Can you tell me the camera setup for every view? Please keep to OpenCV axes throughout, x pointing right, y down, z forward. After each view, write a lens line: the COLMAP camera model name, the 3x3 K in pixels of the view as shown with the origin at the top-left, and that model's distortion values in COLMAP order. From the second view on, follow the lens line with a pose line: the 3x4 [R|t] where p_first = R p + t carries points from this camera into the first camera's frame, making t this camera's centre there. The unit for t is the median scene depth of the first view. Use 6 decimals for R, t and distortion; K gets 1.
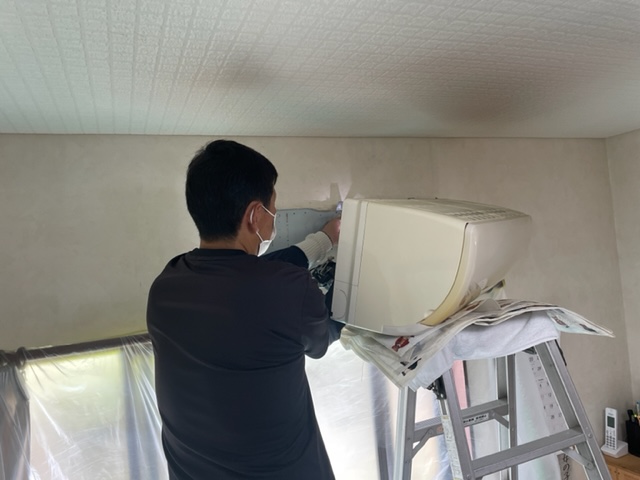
lens RADIAL K [[489.0, 0, 323.8], [0, 489.0, 239.1], [0, 0, 1]] dist [0.028791, -0.024231]
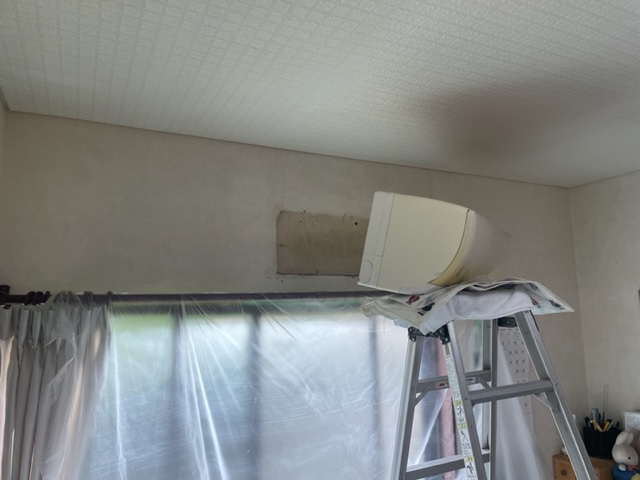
lens RADIAL K [[489.0, 0, 317.9], [0, 489.0, 244.8], [0, 0, 1]] dist [0.028791, -0.024231]
pose [[0.995749, 0.078558, 0.048096, -0.162917], [-0.072475, 0.990449, -0.117291, 0.218448], [-0.056851, 0.113307, 0.991932, -0.271023]]
